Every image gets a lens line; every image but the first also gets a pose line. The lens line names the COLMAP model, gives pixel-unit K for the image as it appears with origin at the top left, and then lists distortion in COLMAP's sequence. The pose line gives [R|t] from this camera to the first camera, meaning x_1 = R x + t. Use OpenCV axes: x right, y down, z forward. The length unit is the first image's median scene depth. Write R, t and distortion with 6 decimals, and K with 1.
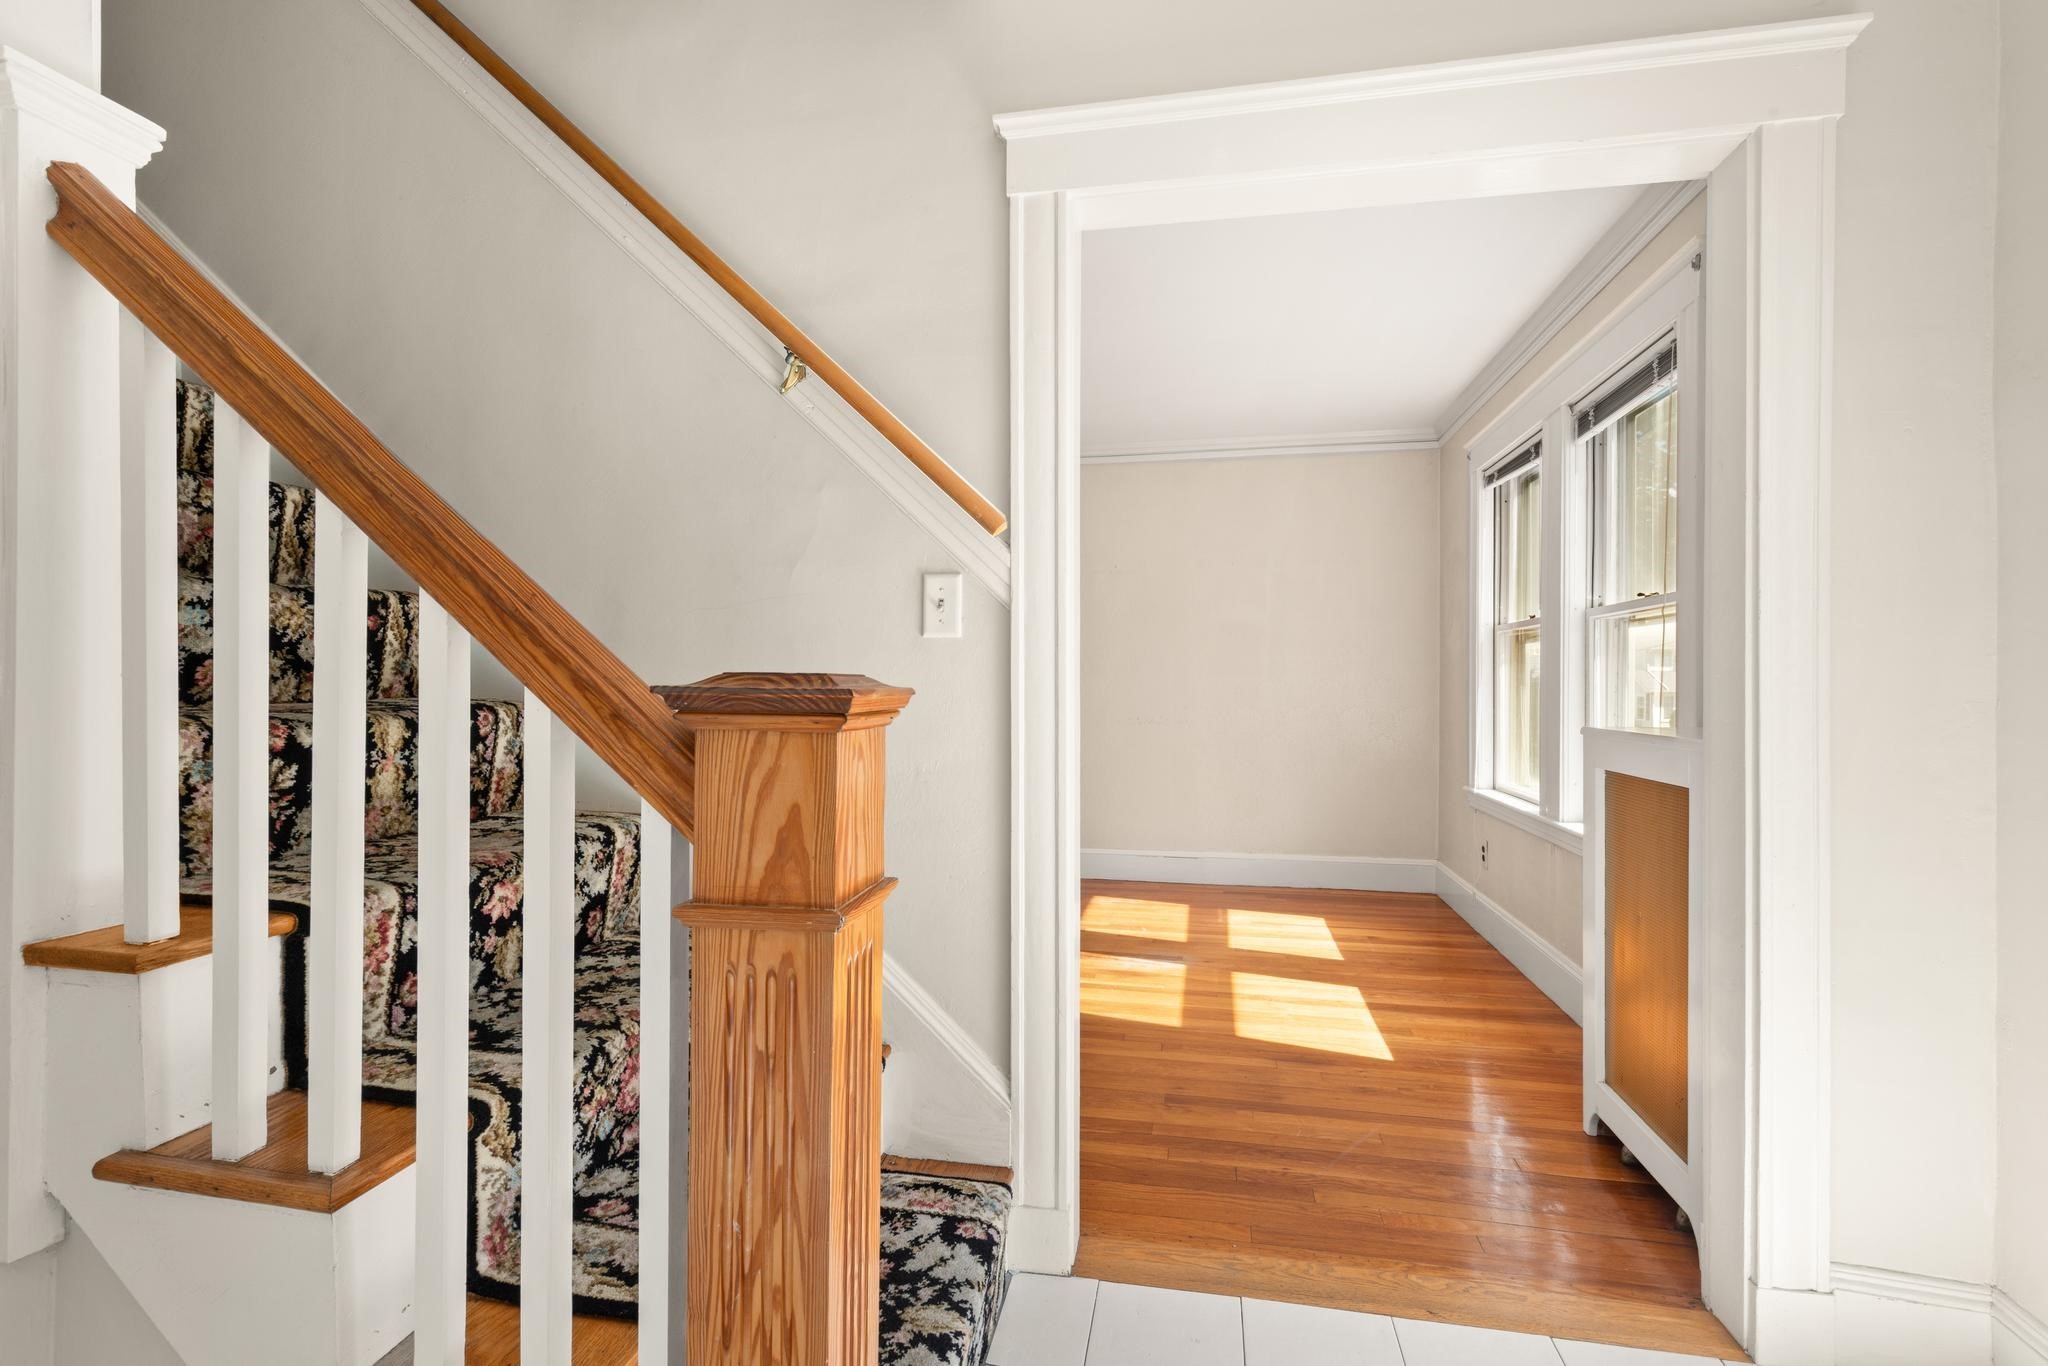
lens RADIAL K [[932.9, 0, 1021.3], [0, 932.9, 685.6], [0, 0, 1]] dist [0.009695, -0.002913]
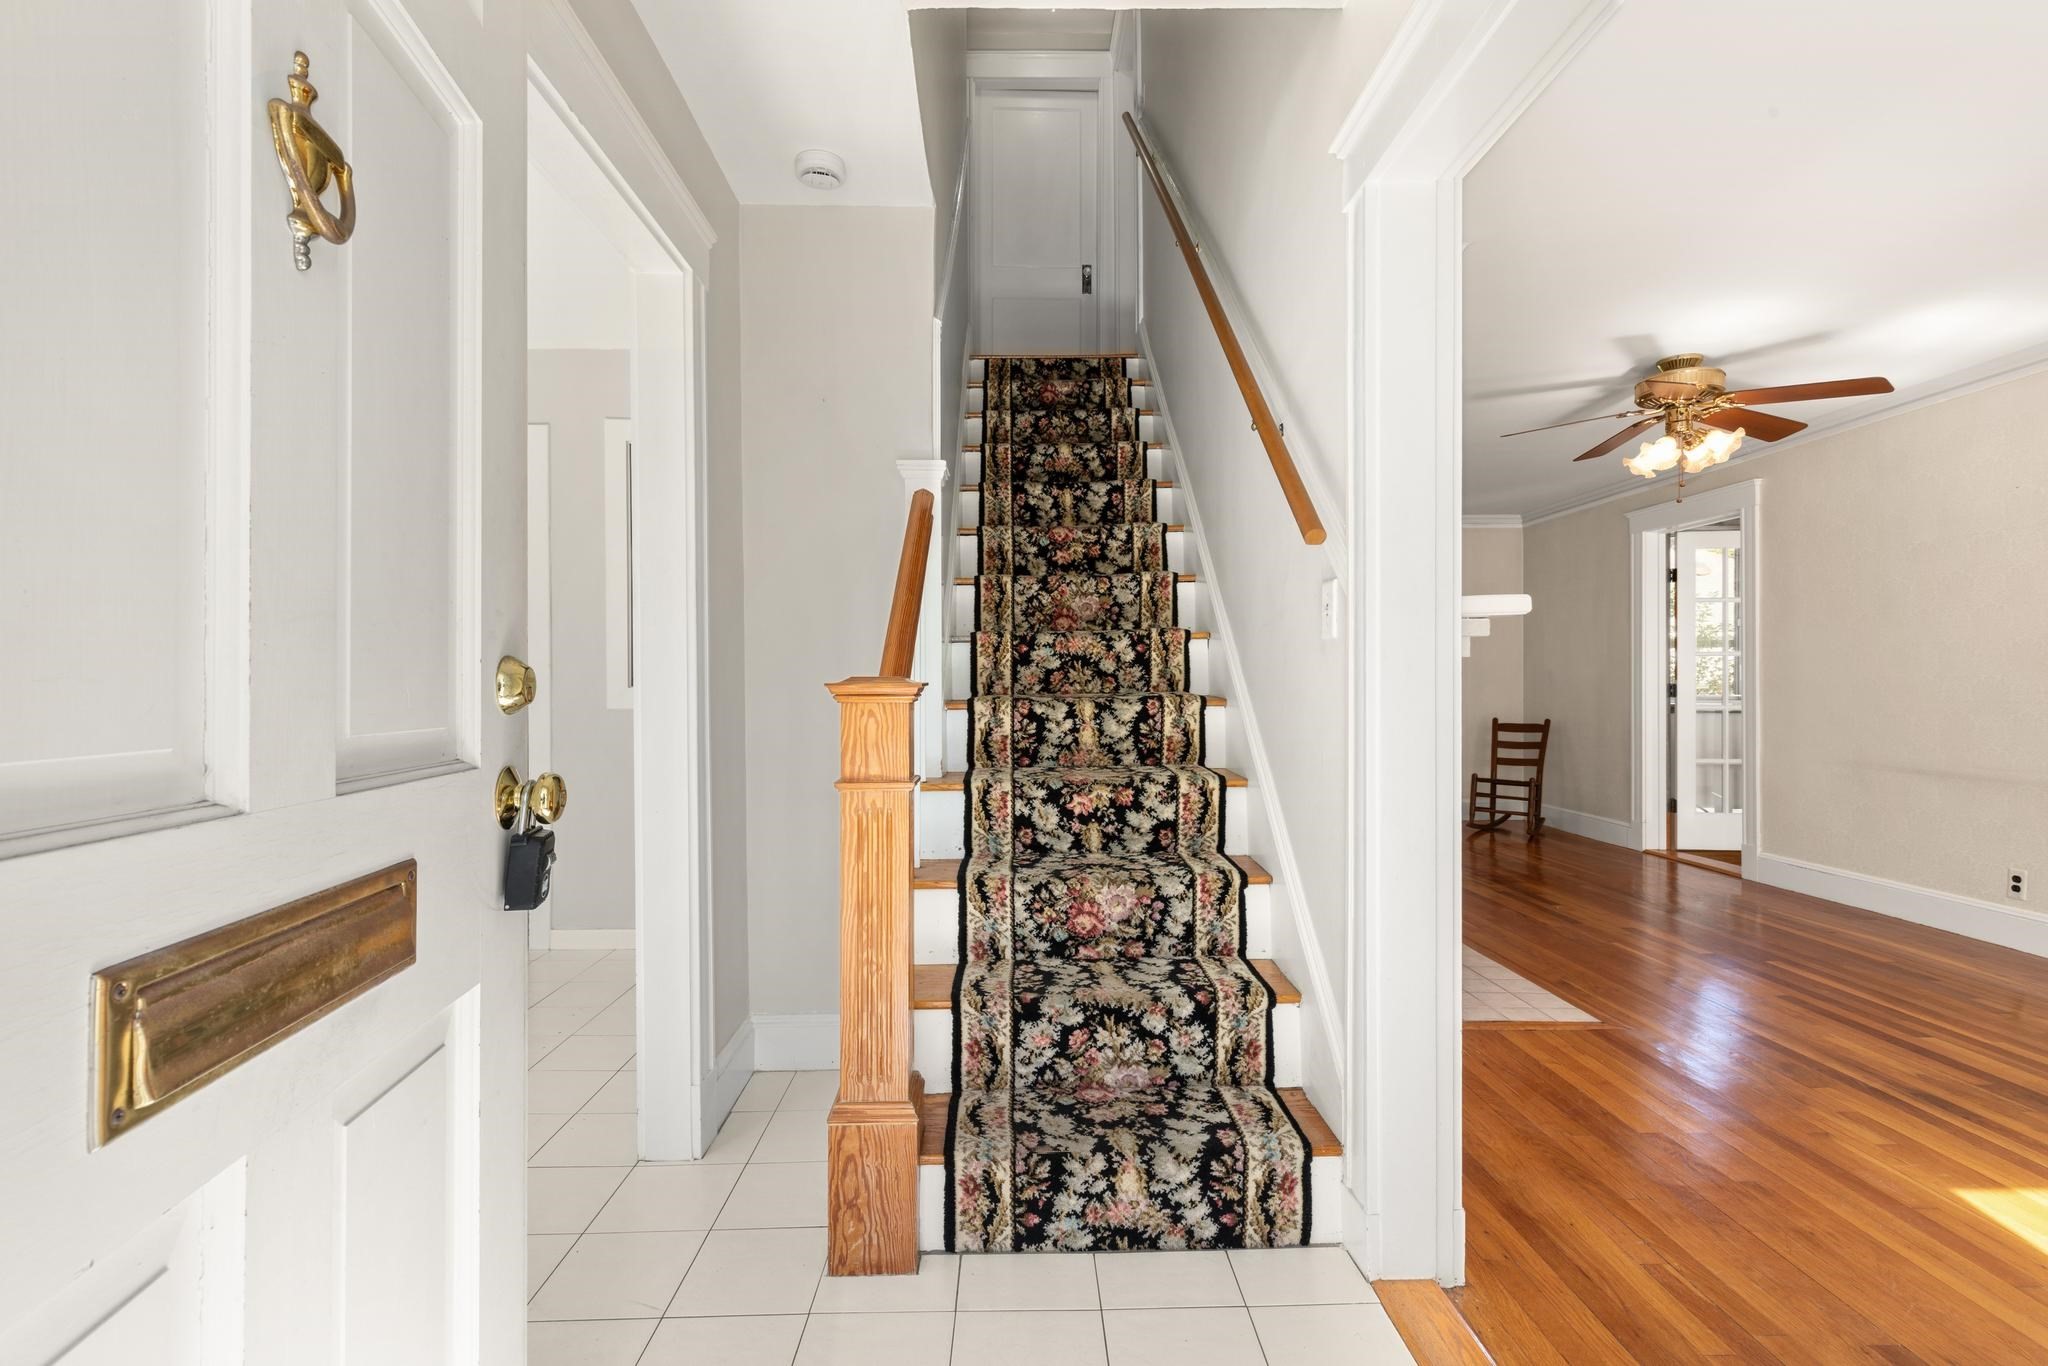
lens RADIAL K [[932.9, 0, 1021.2], [0, 932.9, 679.8], [0, 0, 1]] dist [0.009695, -0.002913]
pose [[0.178416, -0.009618, -0.983908, 1.074161], [0.000945, 0.999953, -0.009604, 0.008418], [0.983955, 0.000784, 0.178417, 0.520930]]
